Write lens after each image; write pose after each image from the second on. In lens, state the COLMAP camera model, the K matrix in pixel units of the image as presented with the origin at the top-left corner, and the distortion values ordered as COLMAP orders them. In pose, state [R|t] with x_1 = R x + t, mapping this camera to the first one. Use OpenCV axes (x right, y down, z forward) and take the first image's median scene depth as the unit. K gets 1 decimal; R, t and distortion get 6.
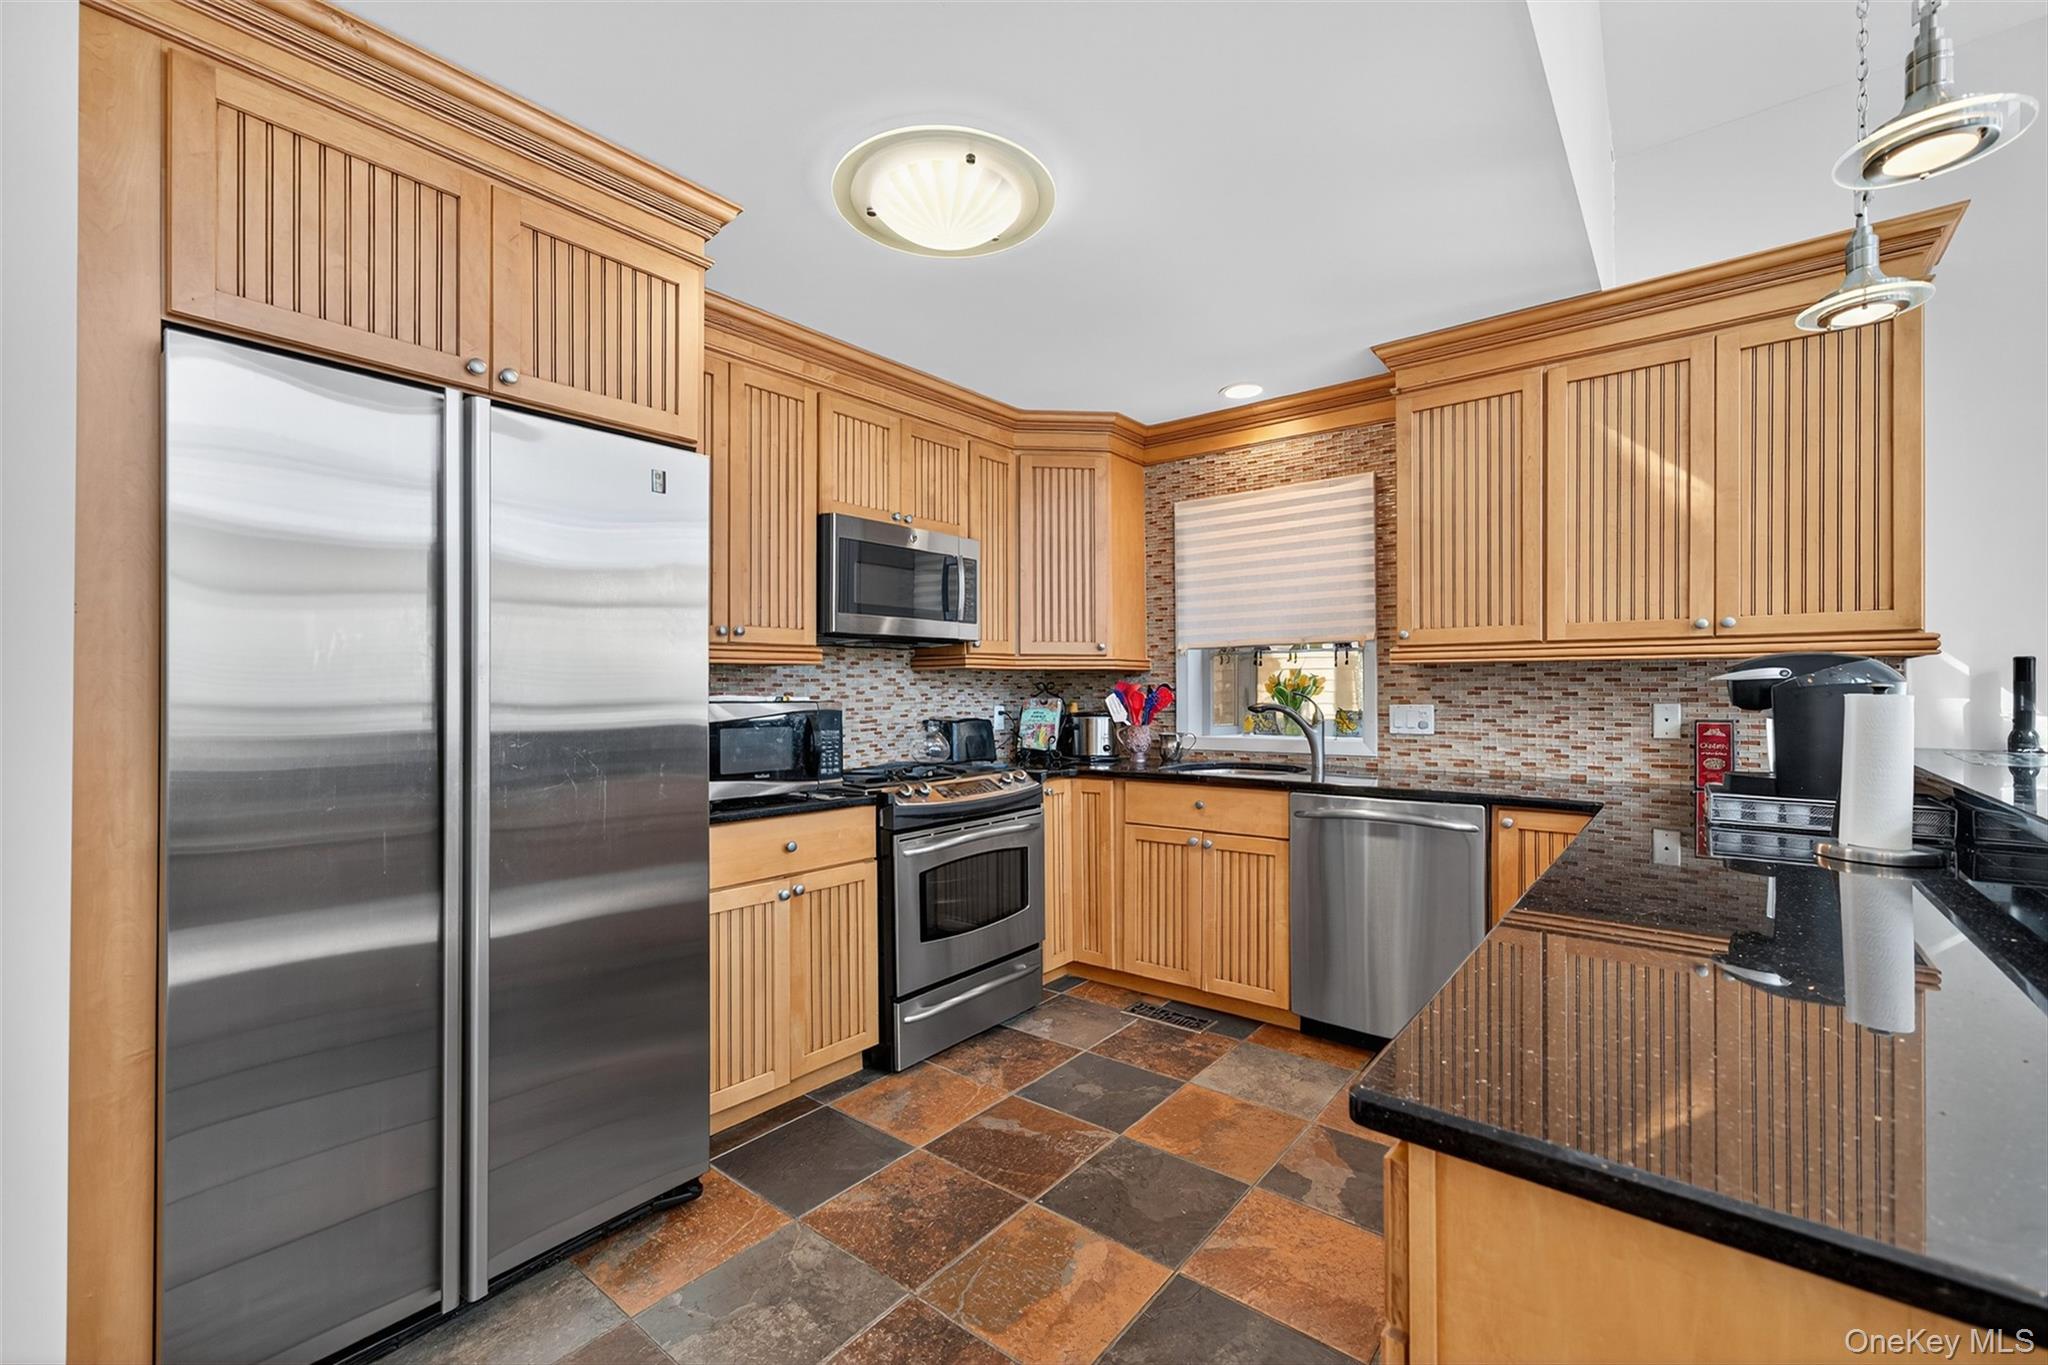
lens RADIAL K [[836.7, 0, 1024.0], [0, 836.7, 682.5], [0, 0, 1]] dist [0.003151, 0.000861]
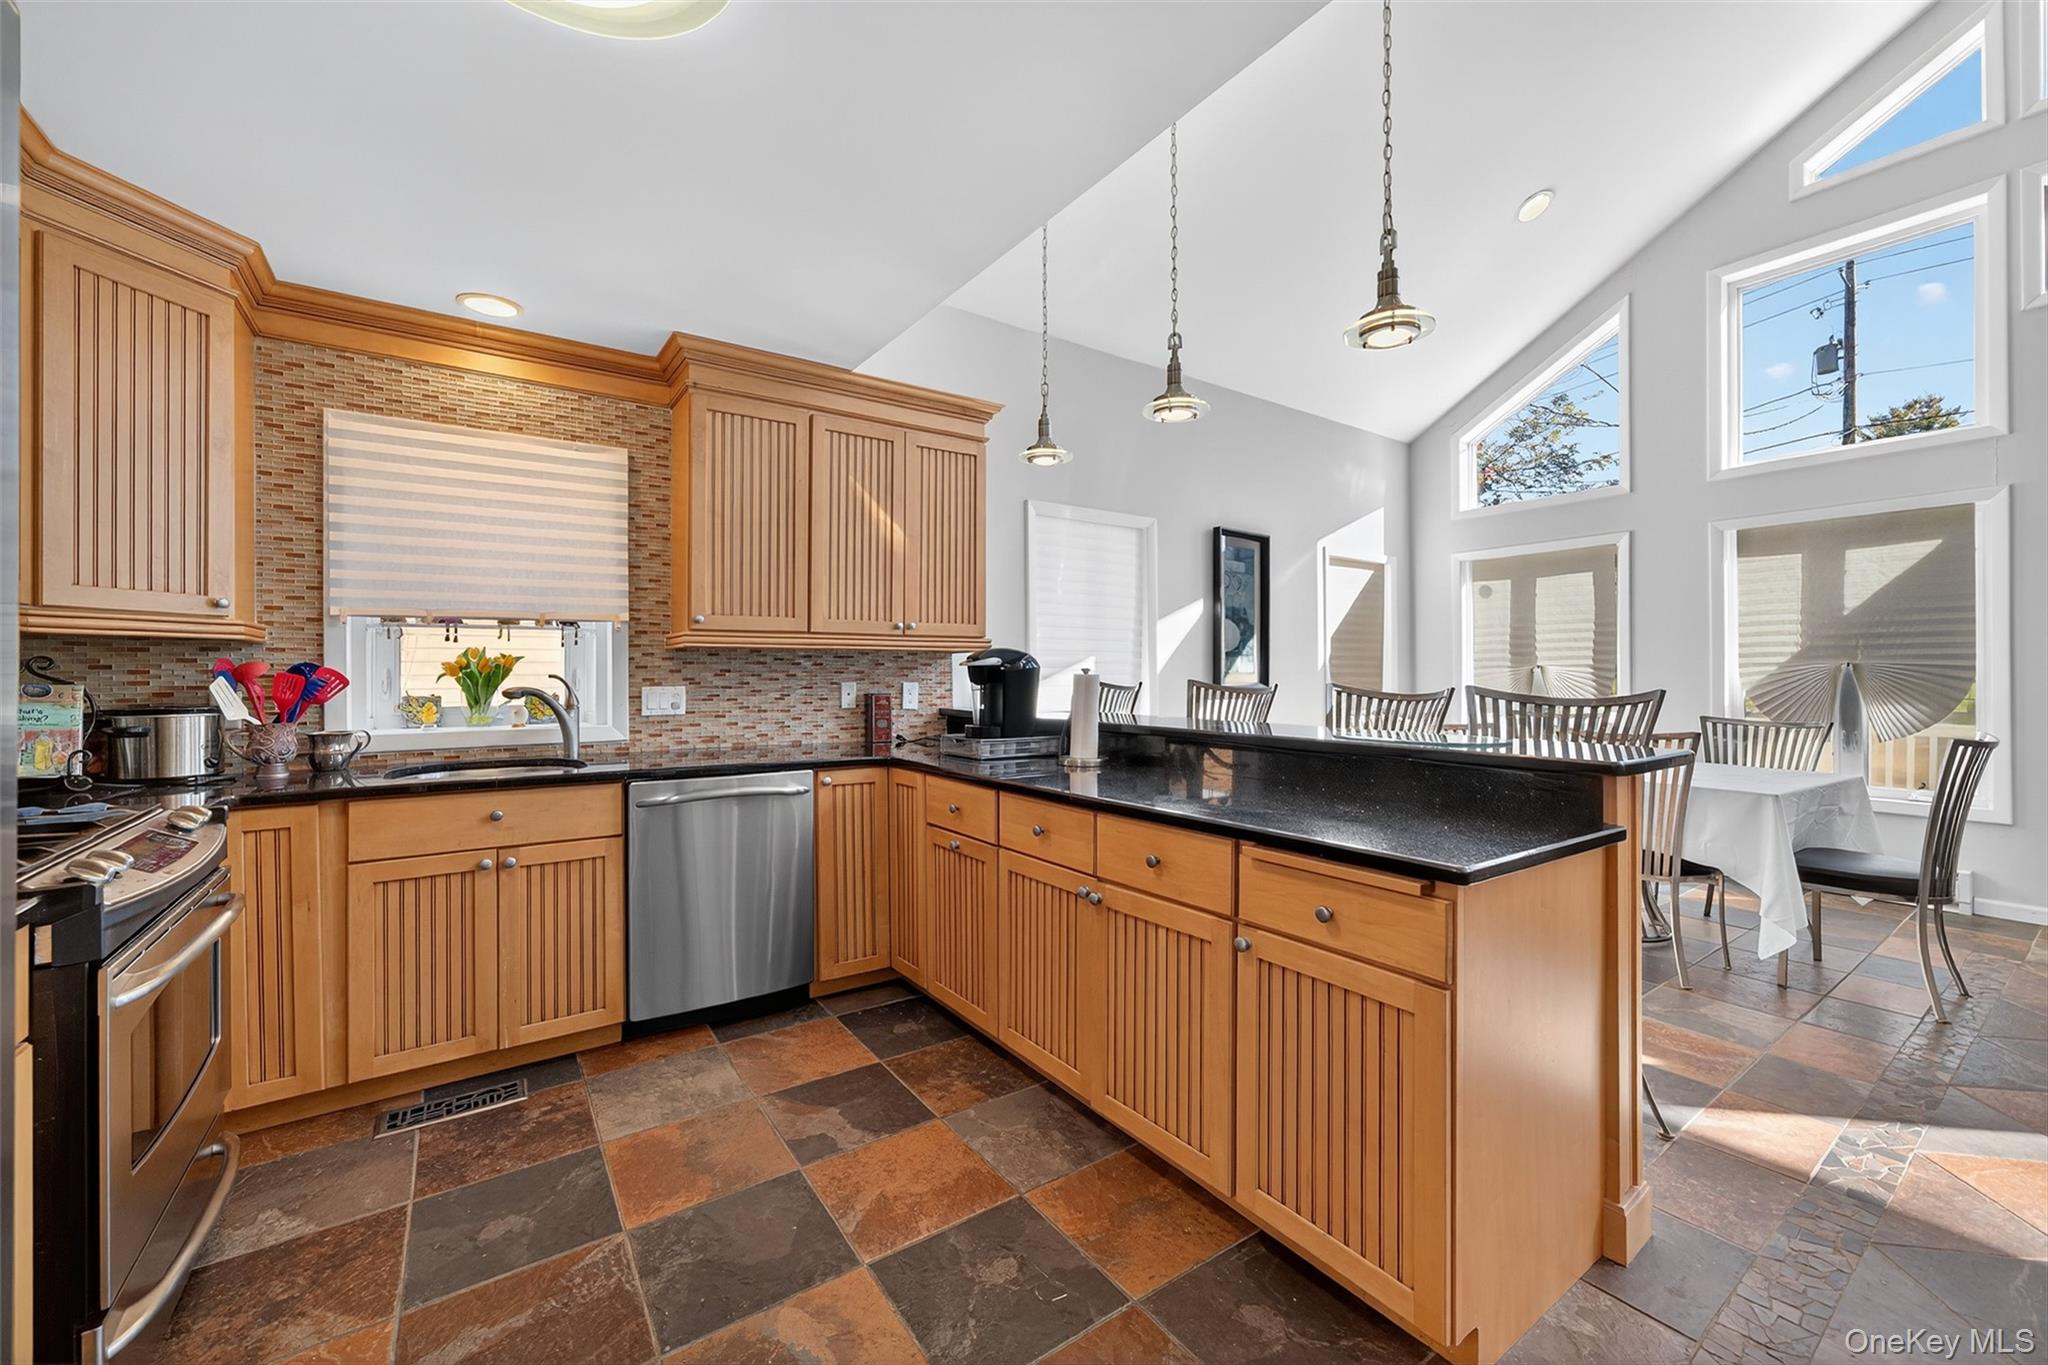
lens RADIAL K [[808.1, 0, 1004.5], [0, 808.1, 668.4], [0, 0, 1]] dist [0.000228, 0.000260]
pose [[0.305734, 0.006359, 0.952096, -0.375919], [-0.007100, 0.999965, -0.004399, 0.005778], [-0.952090, -0.005415, 0.305769, 0.315533]]
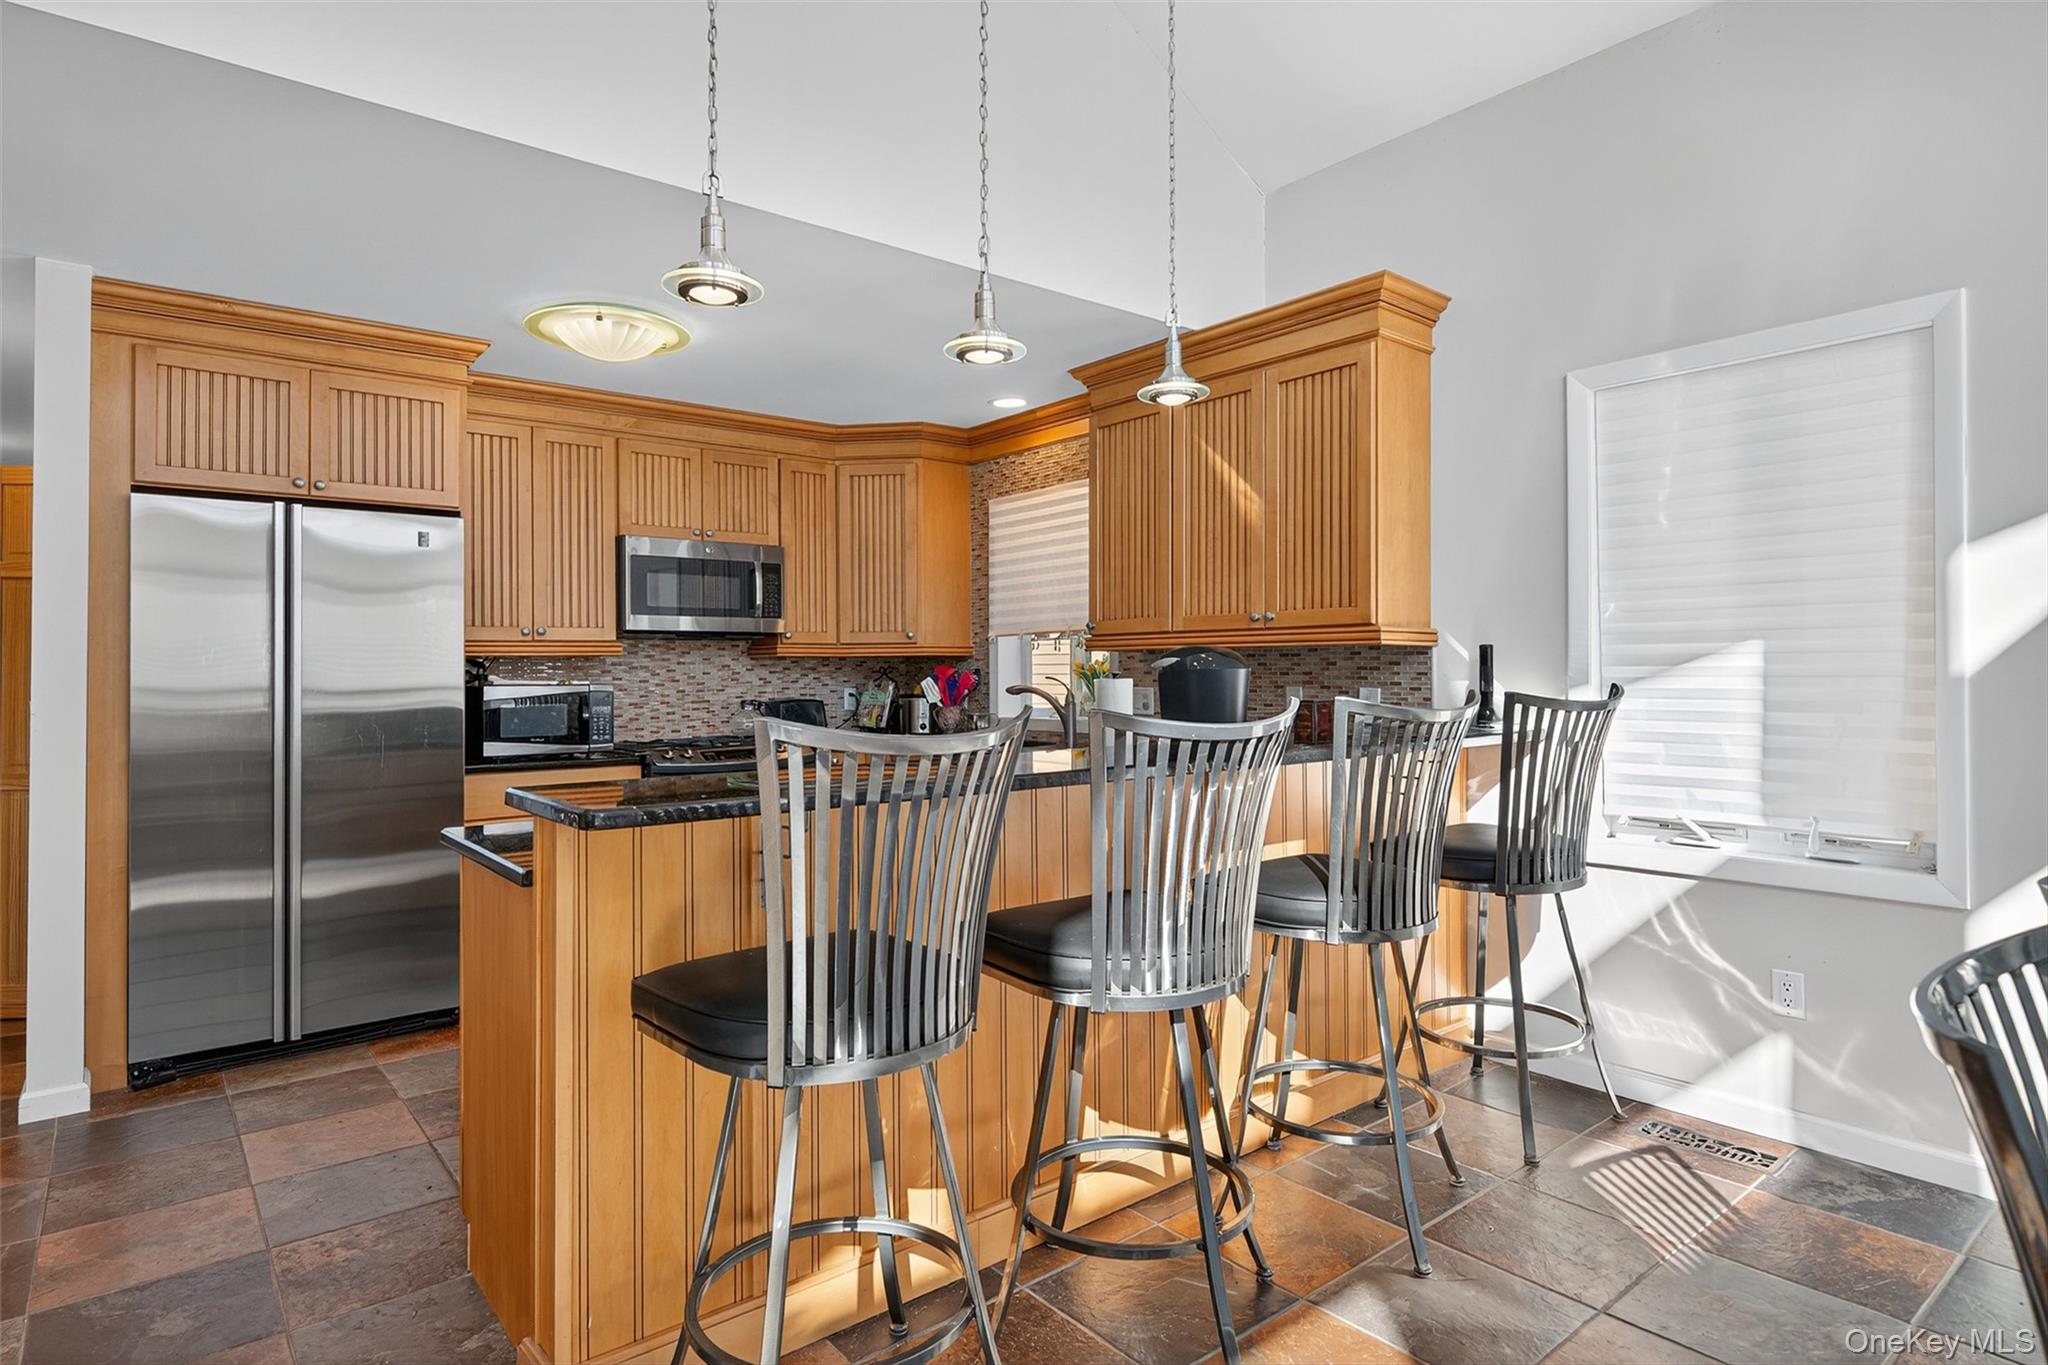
lens RADIAL K [[1041.3, 0, 1006.7], [0, 1041.3, 660.2], [0, 0, 1]] dist [0.002953, -0.016947]
pose [[0.982207, -0.005792, -0.187710, 0.585053], [0.005676, 0.999983, -0.001155, -0.008973], [0.187713, 0.000069, 0.982224, -0.397937]]
